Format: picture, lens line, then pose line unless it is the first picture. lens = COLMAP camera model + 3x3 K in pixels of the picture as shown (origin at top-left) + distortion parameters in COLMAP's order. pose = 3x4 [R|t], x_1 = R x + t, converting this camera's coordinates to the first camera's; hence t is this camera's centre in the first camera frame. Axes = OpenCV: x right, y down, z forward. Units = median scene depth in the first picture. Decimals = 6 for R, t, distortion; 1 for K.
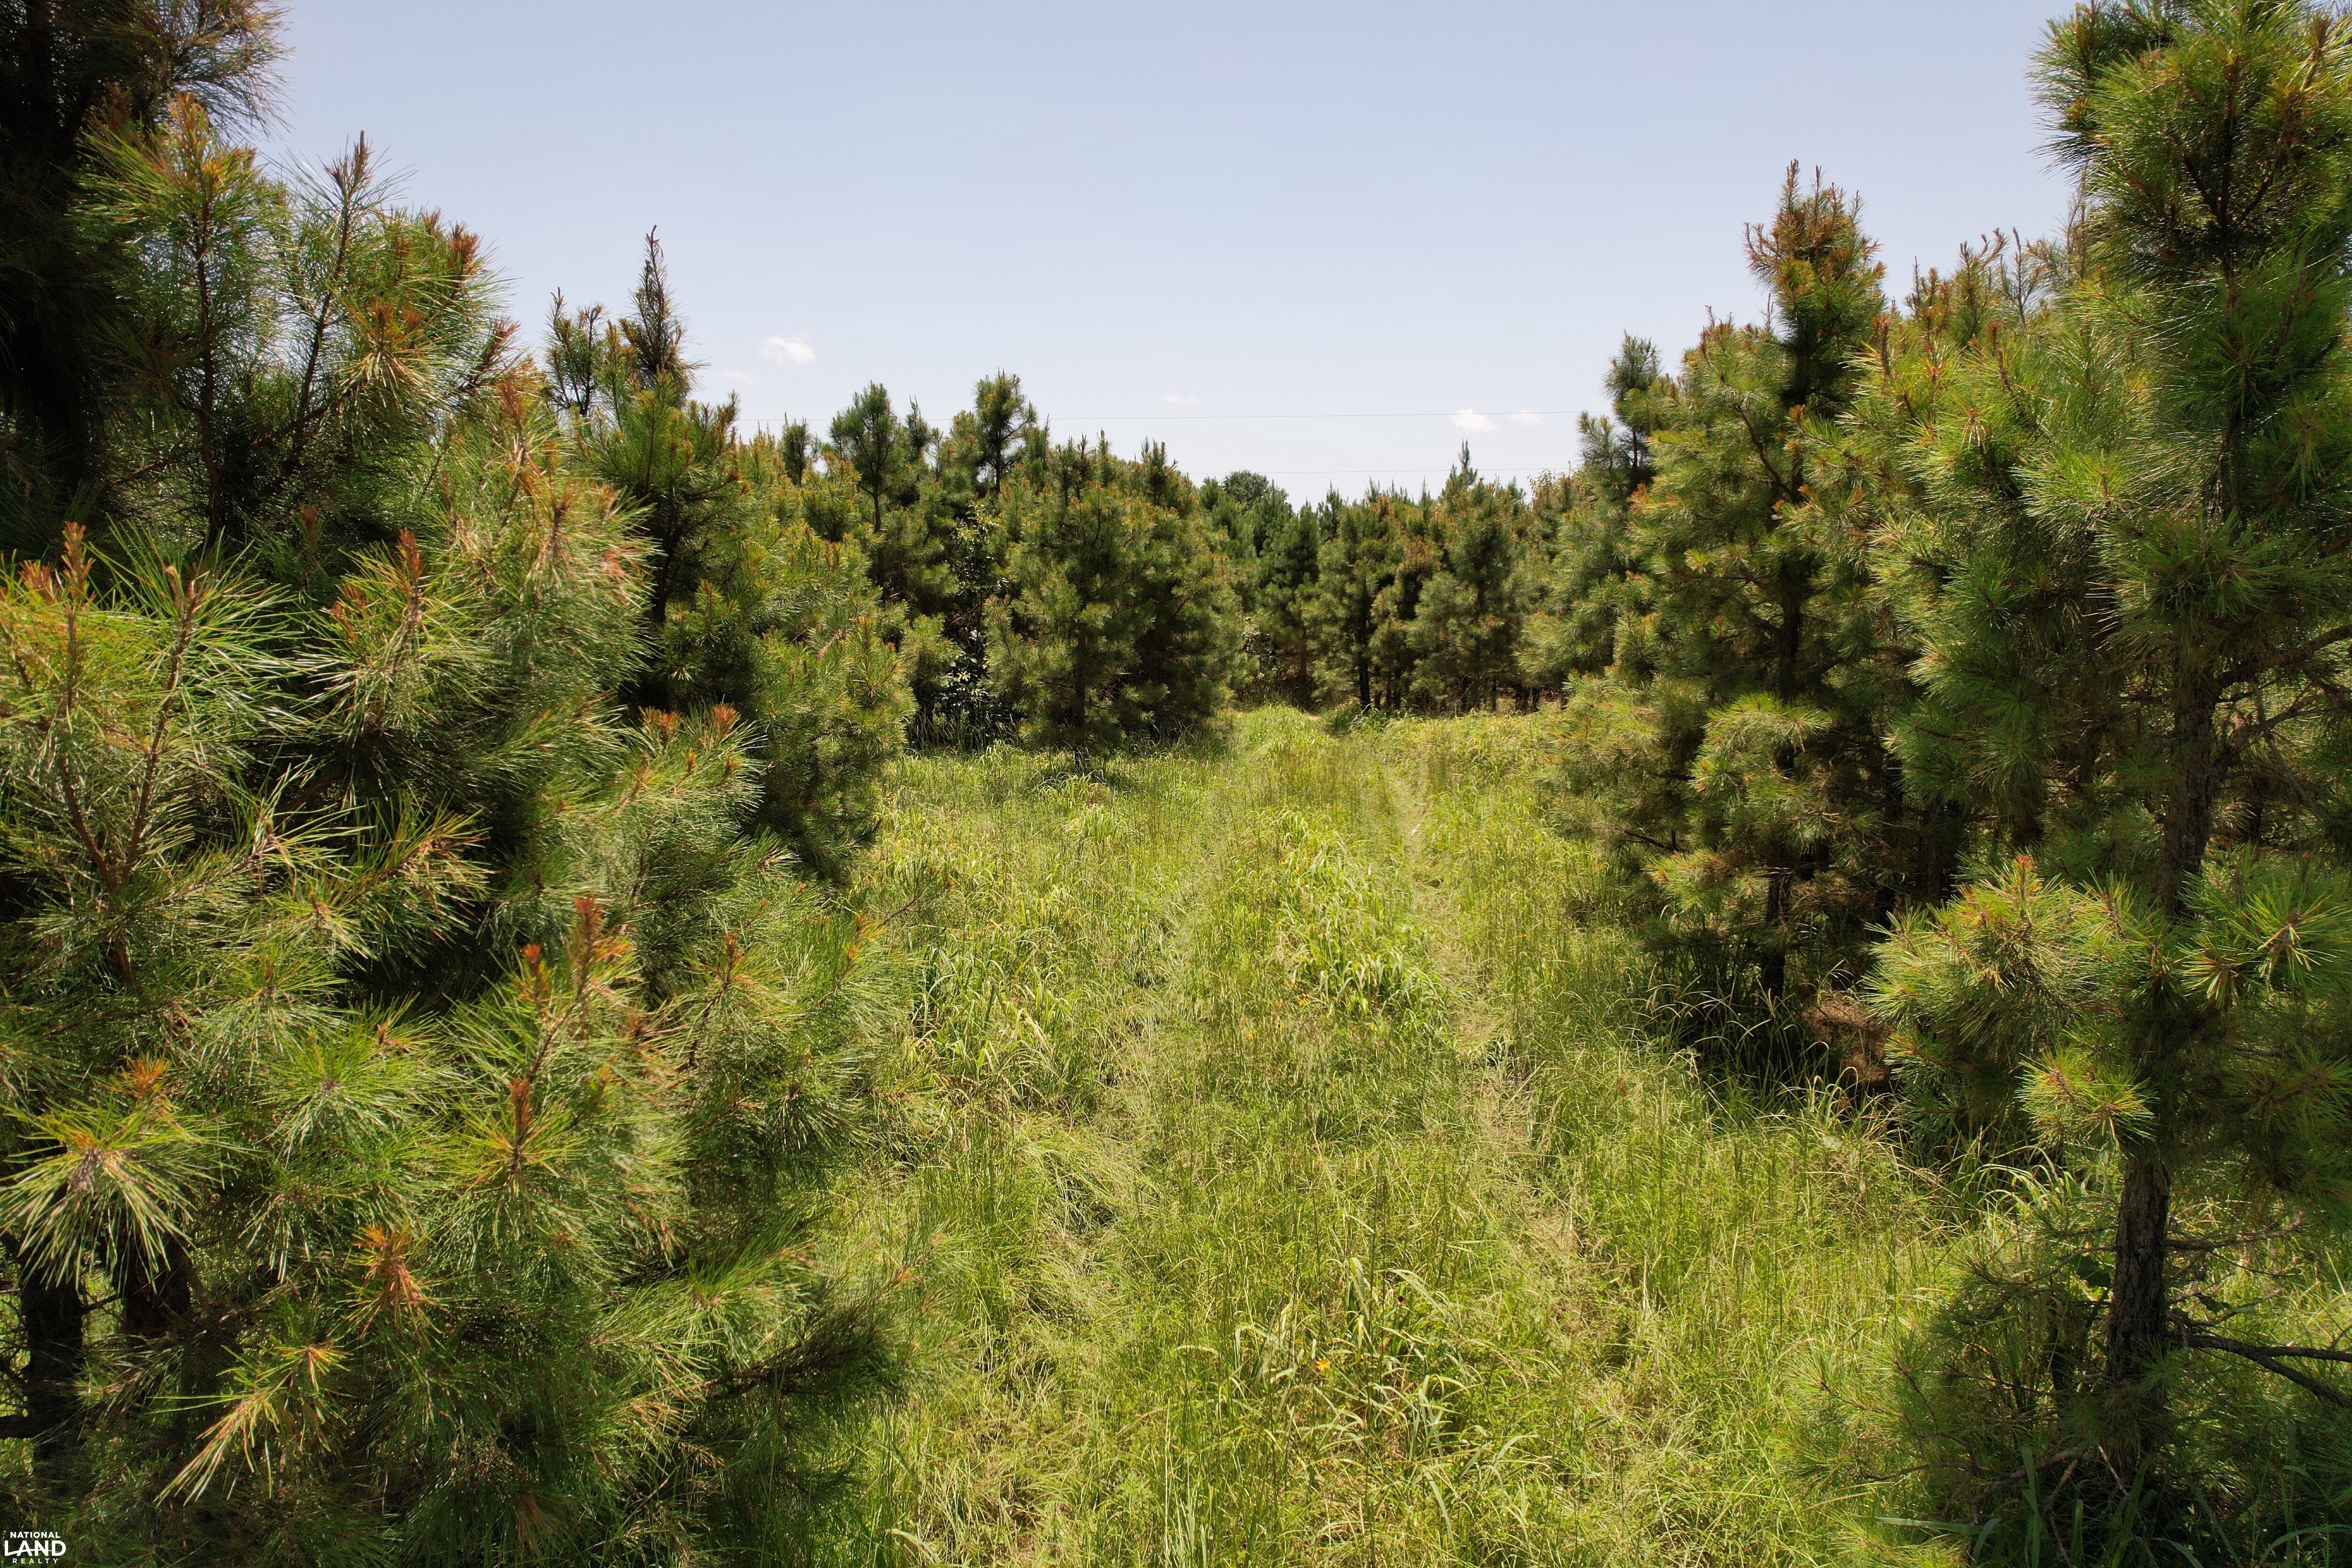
lens RADIAL K [[1496.5, 0, 1179.3], [0, 1496.5, 793.8], [0, 0, 1]] dist [-0.063793, 0.050207]
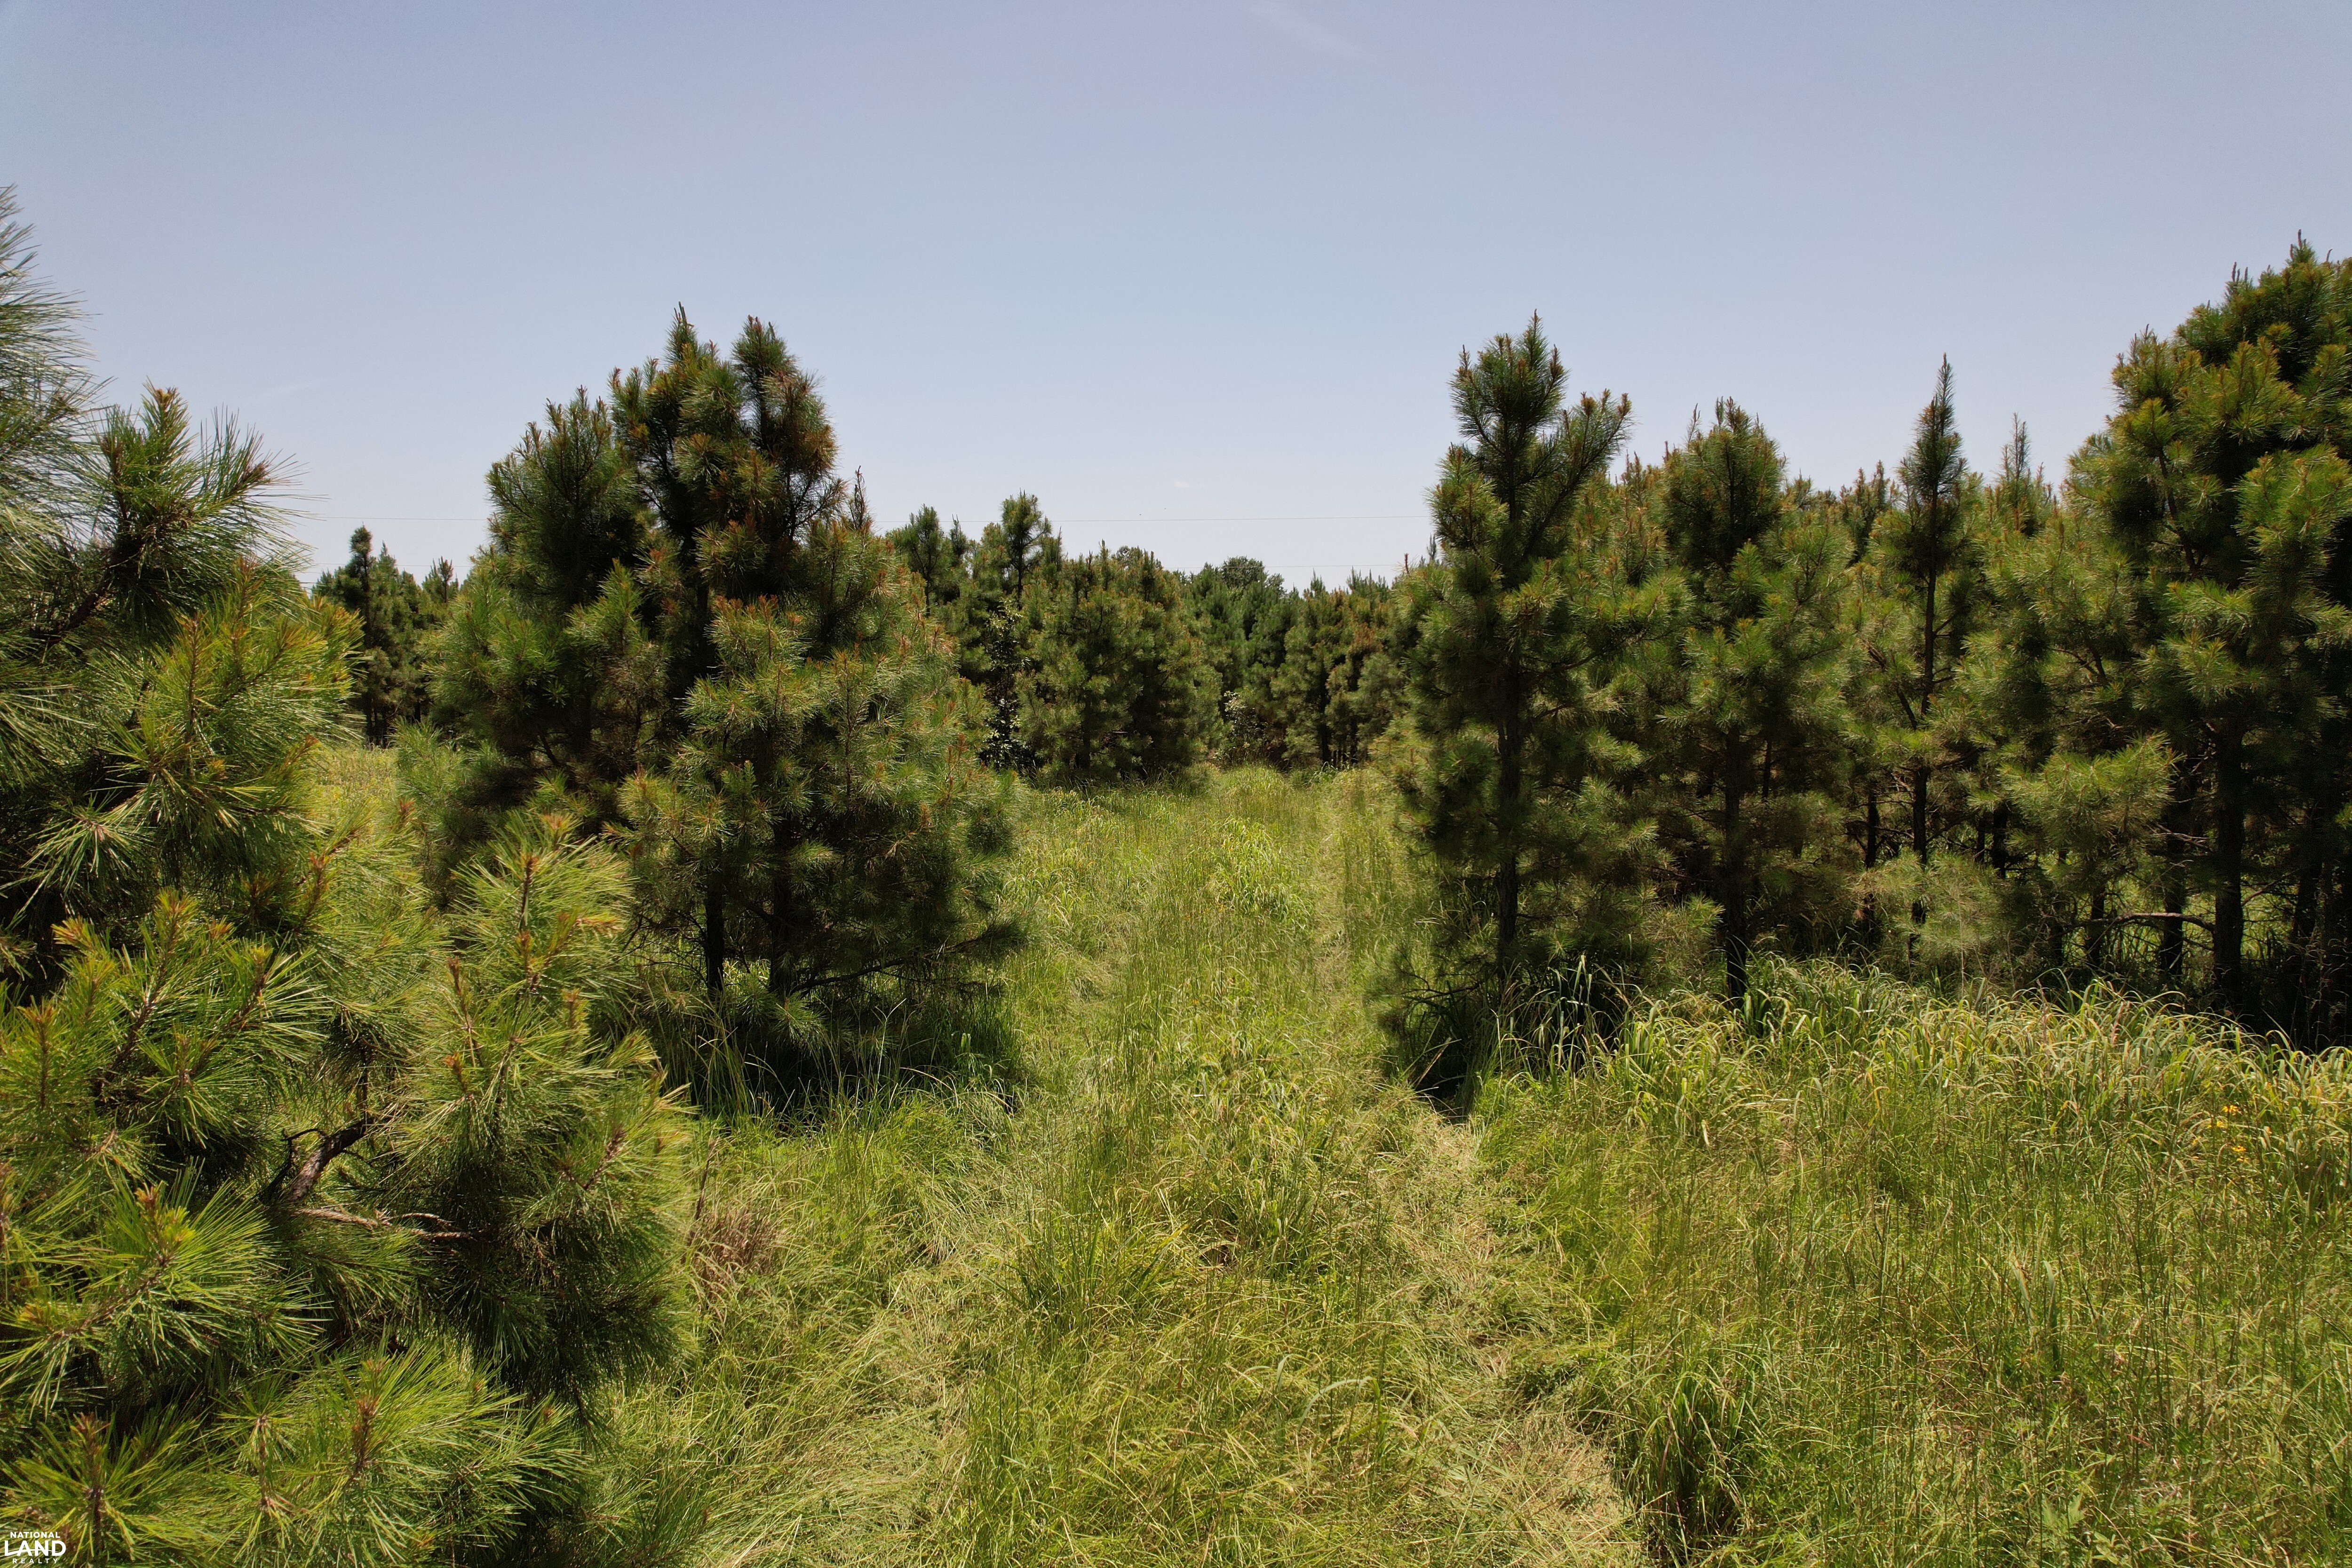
lens RADIAL K [[1496.8, 0, 1175.0], [0, 1496.8, 777.0], [0, 0, 1]] dist [-0.063793, 0.050207]
pose [[0.999988, -0.000500, -0.004851, 0.014638], [0.000186, 0.997915, -0.064536, 0.038091], [0.004873, 0.064535, 0.997904, -0.254498]]
